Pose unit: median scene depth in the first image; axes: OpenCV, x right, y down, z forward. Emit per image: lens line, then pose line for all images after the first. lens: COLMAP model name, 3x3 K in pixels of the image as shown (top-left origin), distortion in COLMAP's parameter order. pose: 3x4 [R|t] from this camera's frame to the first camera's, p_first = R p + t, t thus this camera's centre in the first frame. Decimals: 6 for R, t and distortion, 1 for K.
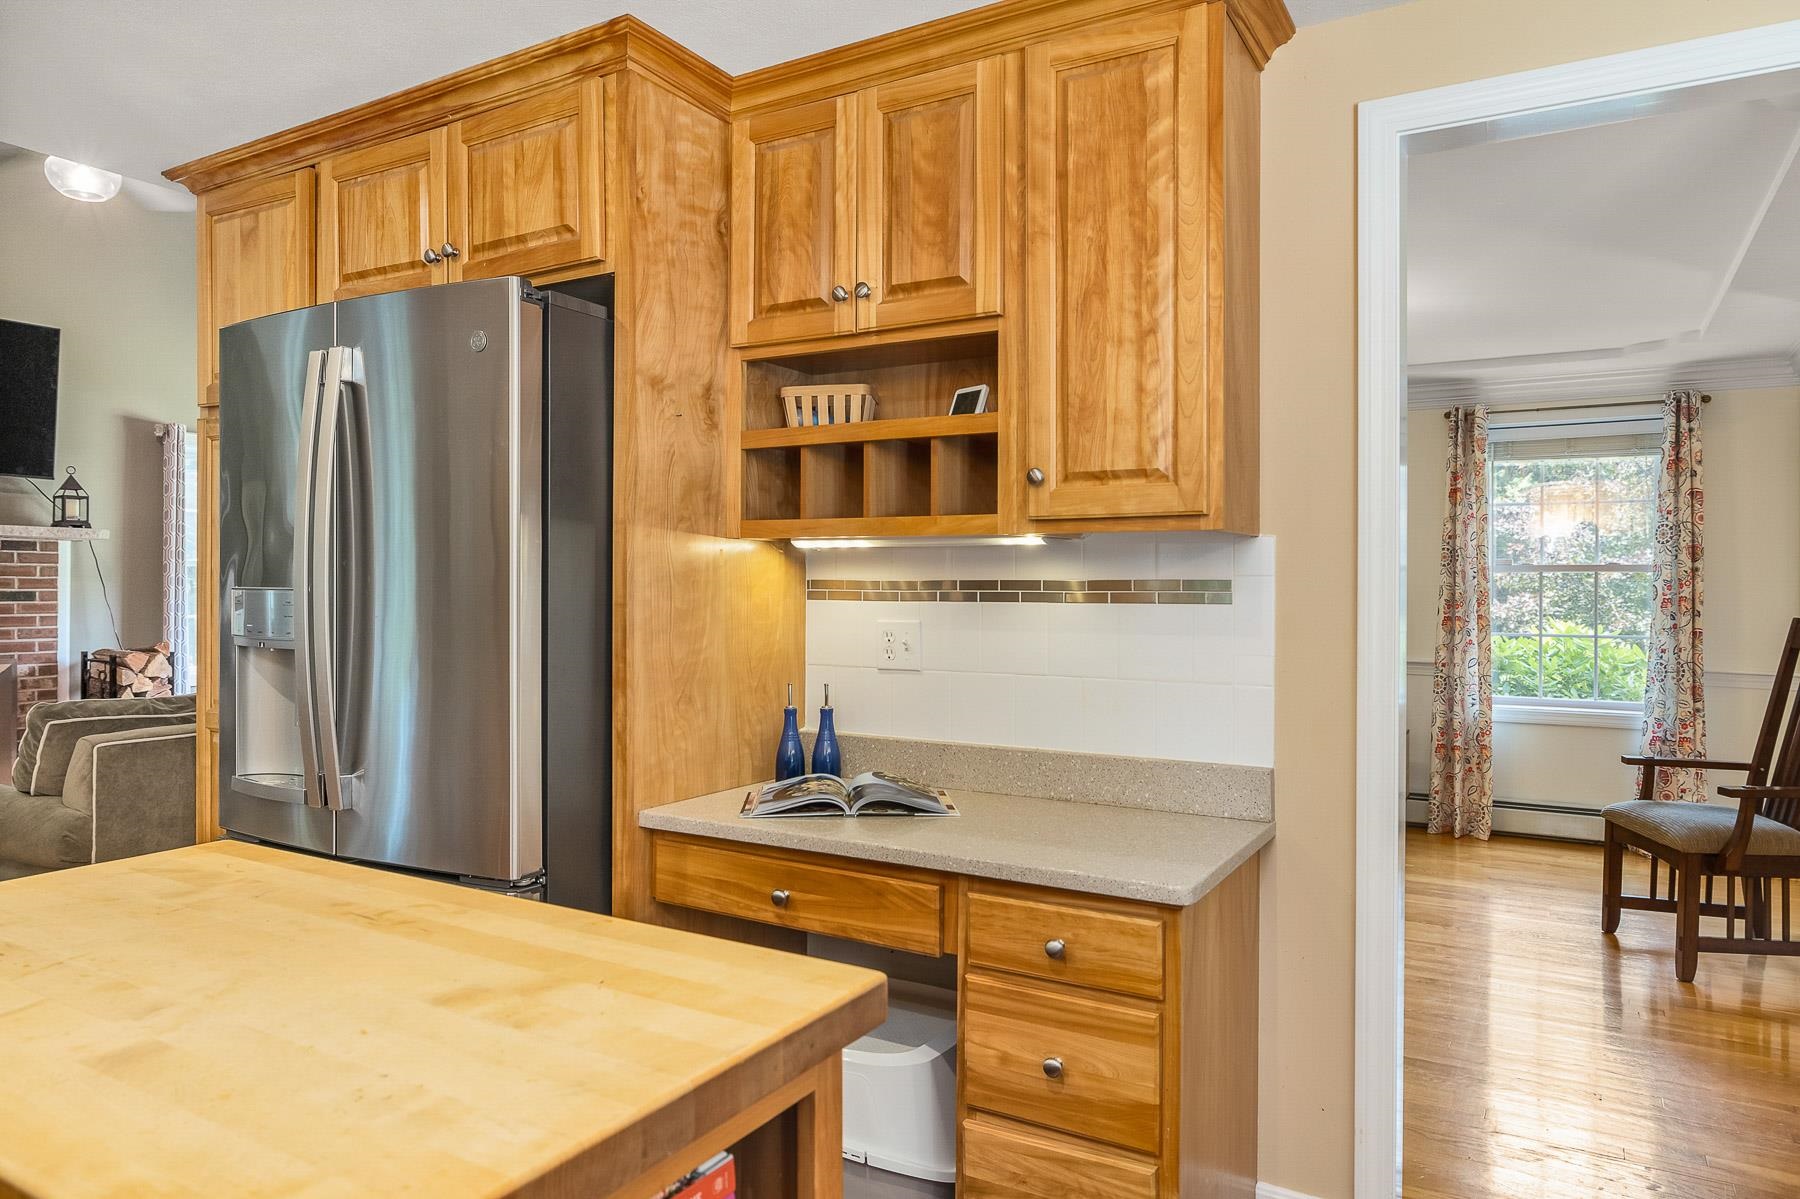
lens RADIAL K [[1147.1, 0, 898.8], [0, 1147.1, 585.5], [0, 0, 1]] dist [-0.002960, -0.000862]
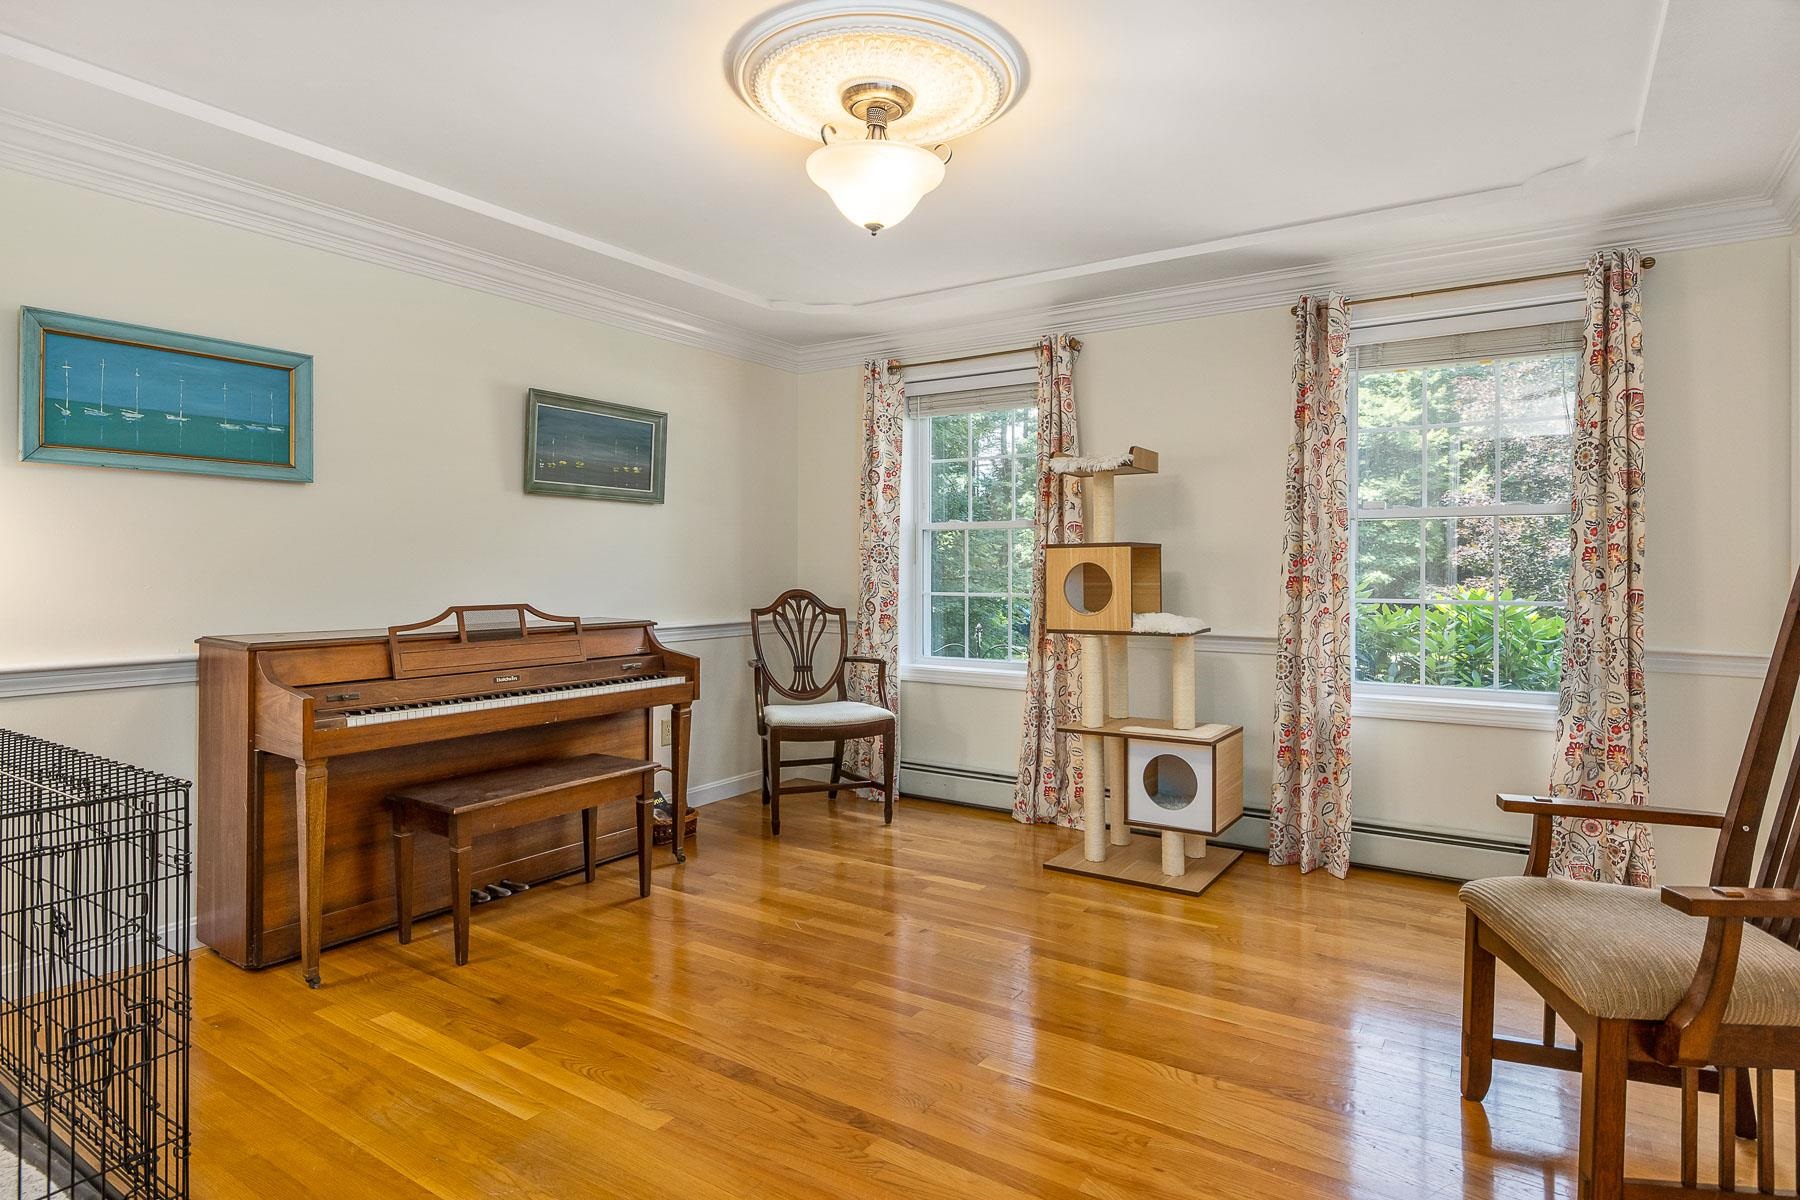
lens RADIAL K [[990.3, 0, 891.7], [0, 990.3, 572.3], [0, 0, 1]] dist [-0.001595, 0.000988]
pose [[0.998974, -0.003306, -0.045175, 0.268436], [0.003412, 0.999992, 0.002278, 0.023844], [0.045167, -0.002430, 0.998976, 0.372207]]
